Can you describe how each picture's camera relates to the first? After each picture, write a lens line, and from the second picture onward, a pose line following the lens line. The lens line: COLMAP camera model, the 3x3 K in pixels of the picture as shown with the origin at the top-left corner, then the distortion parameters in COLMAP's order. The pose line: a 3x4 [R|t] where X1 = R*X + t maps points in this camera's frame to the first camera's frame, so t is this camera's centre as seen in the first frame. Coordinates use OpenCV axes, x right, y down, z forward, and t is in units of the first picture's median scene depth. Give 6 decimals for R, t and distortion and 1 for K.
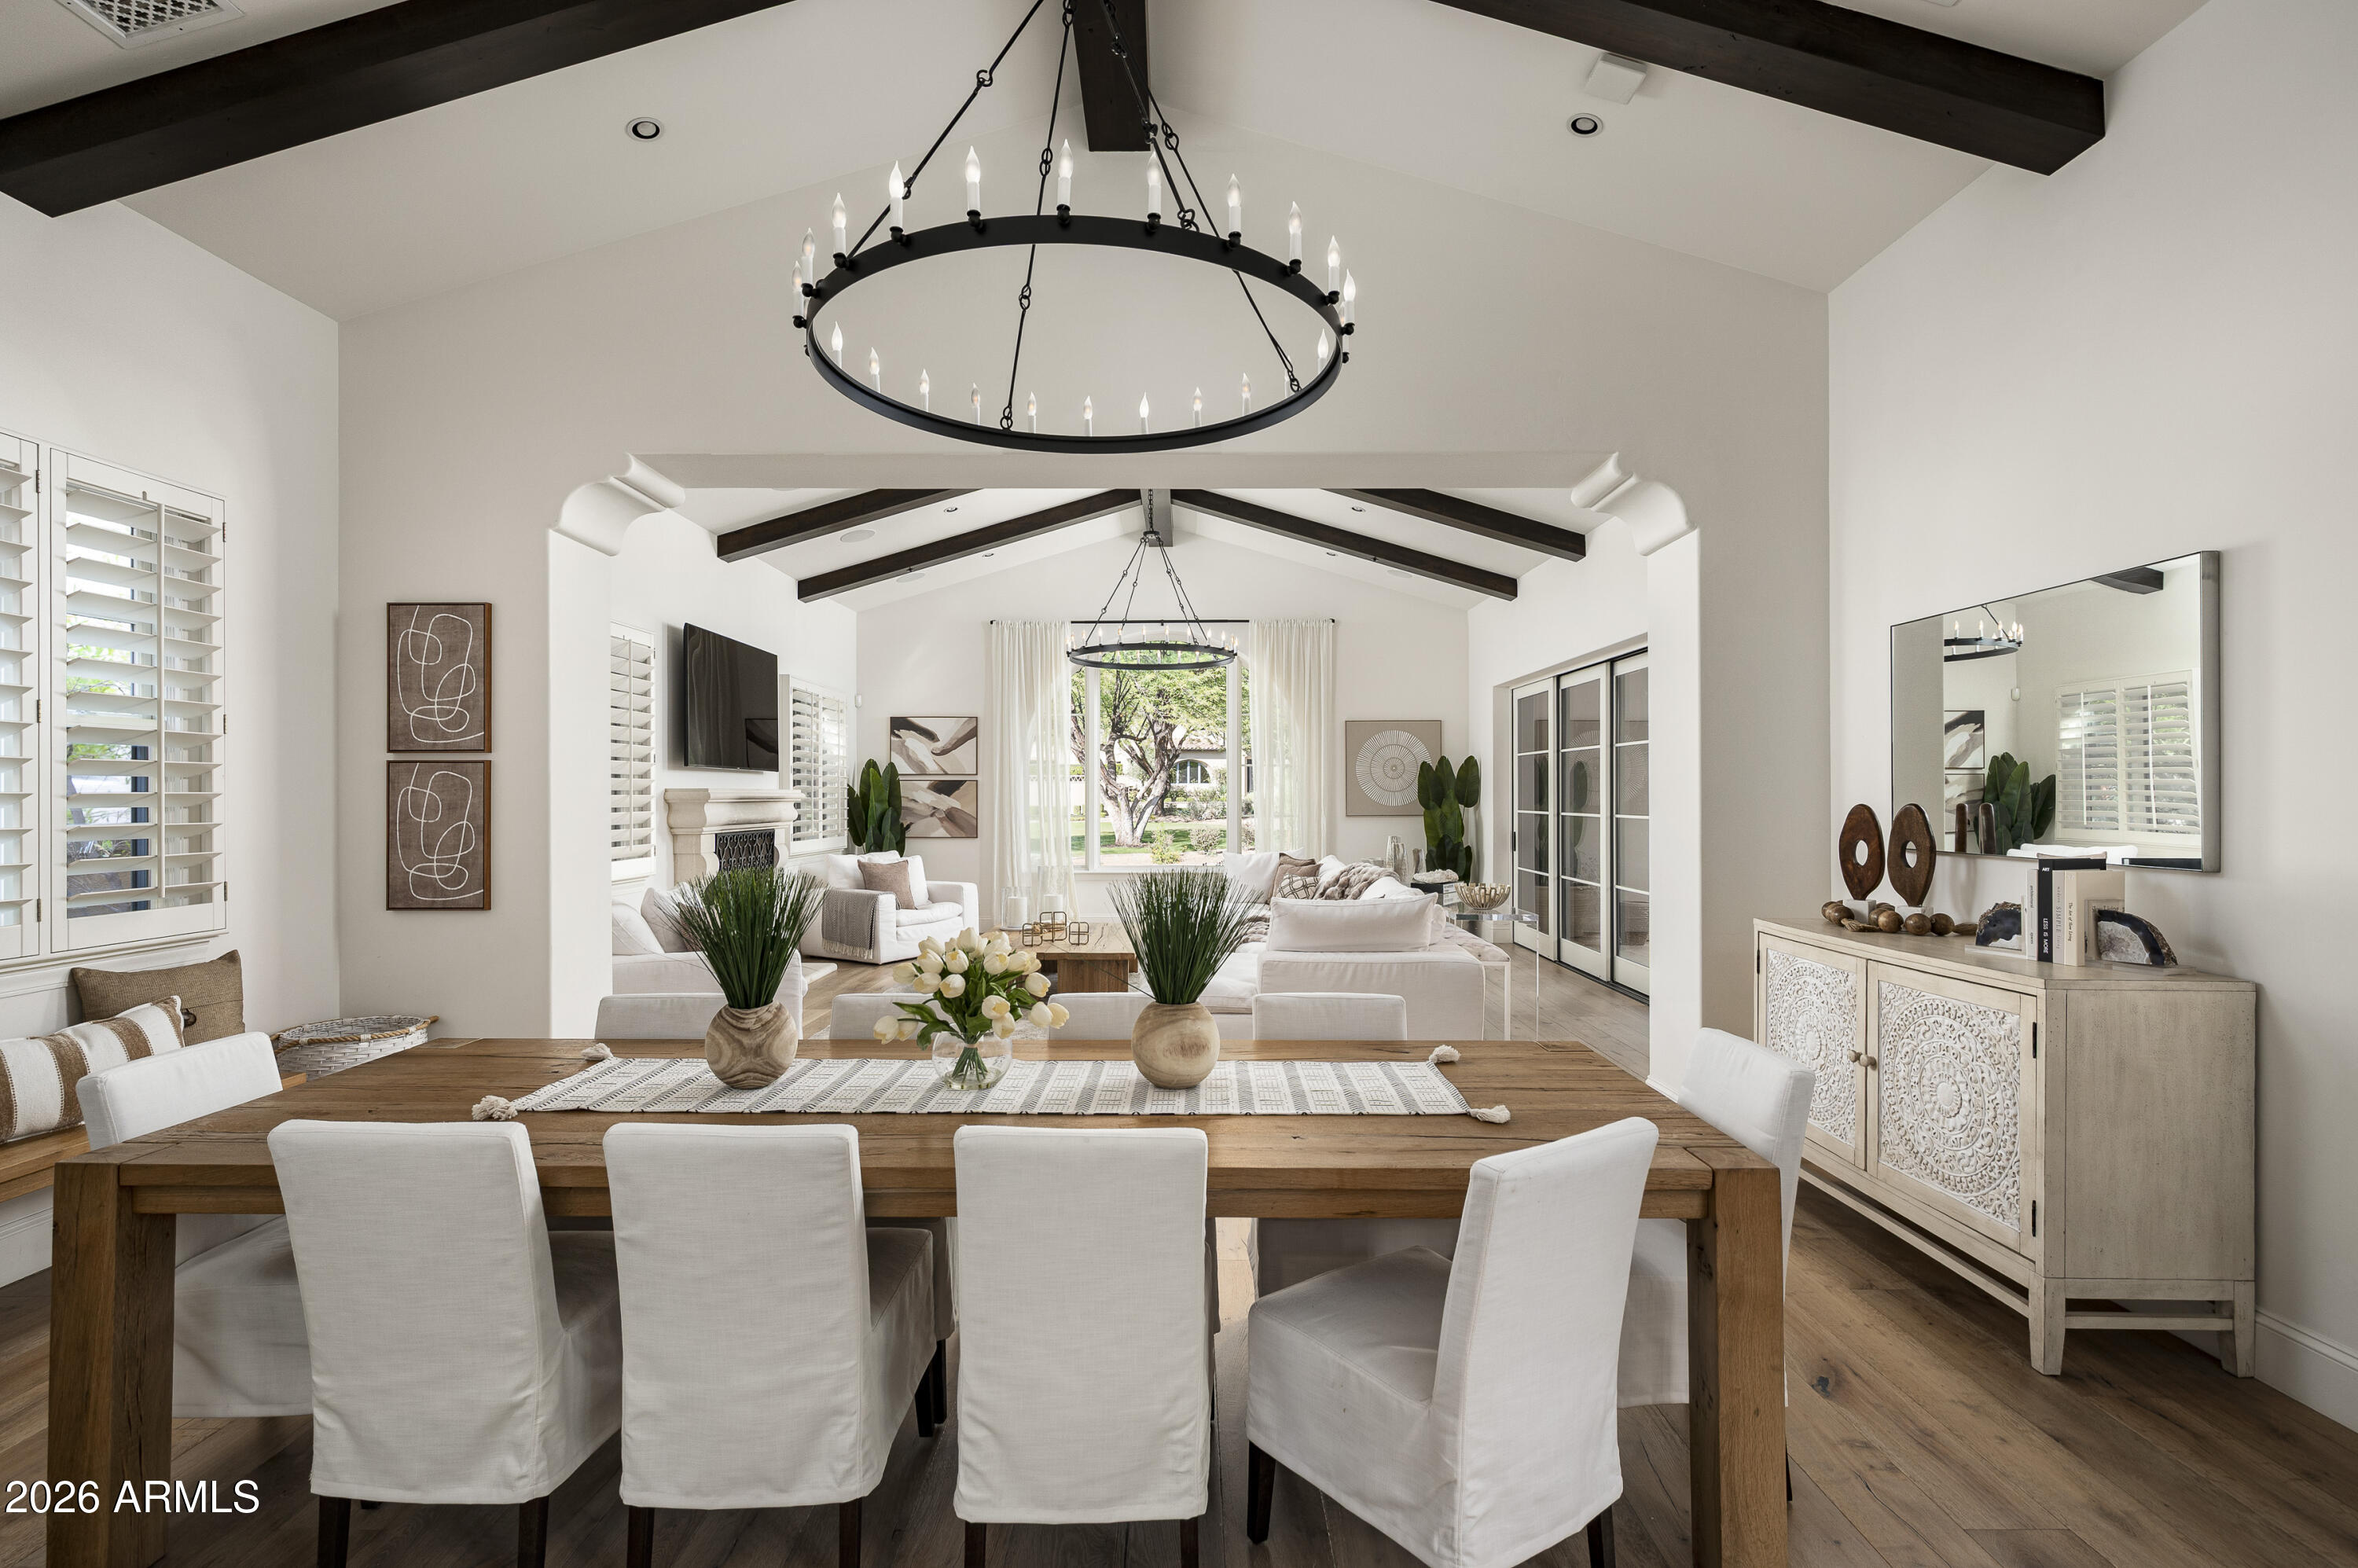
lens RADIAL K [[1076.4, 0, 1178.9], [0, 1076.4, 796.2], [0, 0, 1]] dist [-0.019063, -0.000185]
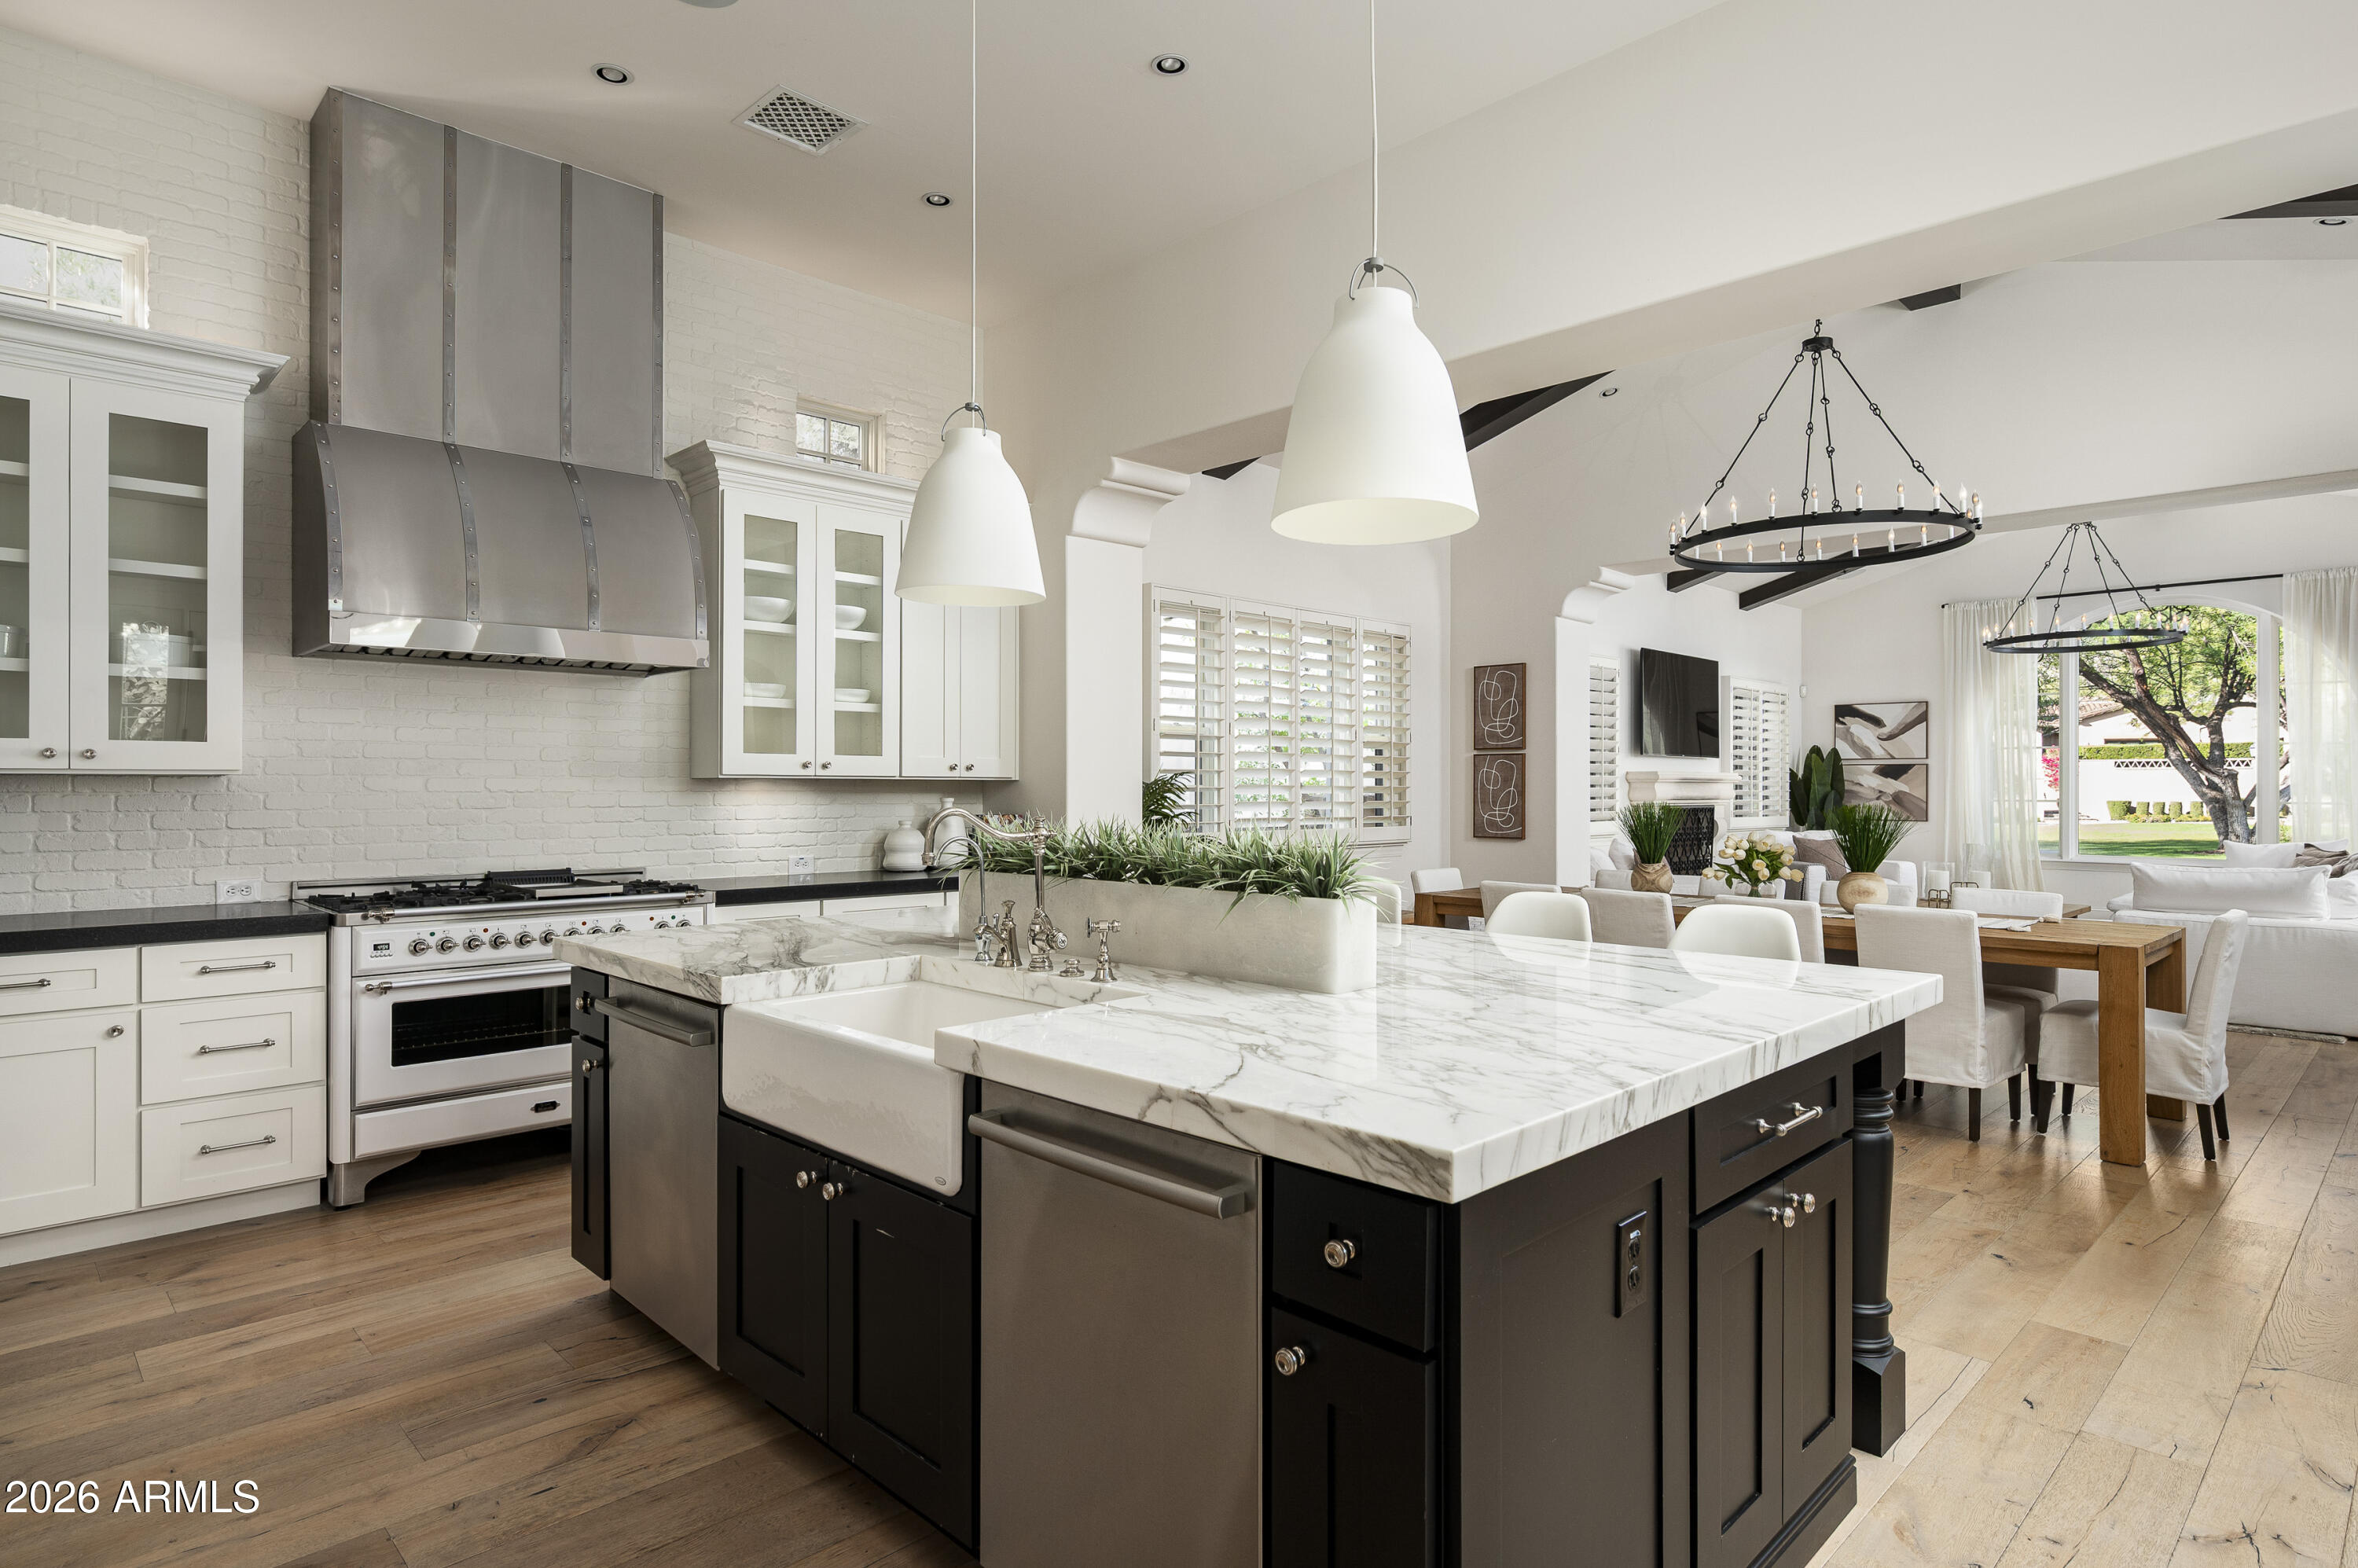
lens RADIAL K [[1291.7, 0, 1187.8], [0, 1291.7, 786.0], [0, 0, 1]] dist [0.014951, -0.000667]
pose [[0.707571, 0.003203, -0.706635, 0.302670], [-0.004575, 0.999990, -0.000049, 0.014912], [0.706628, 0.003267, 0.707578, -0.585339]]
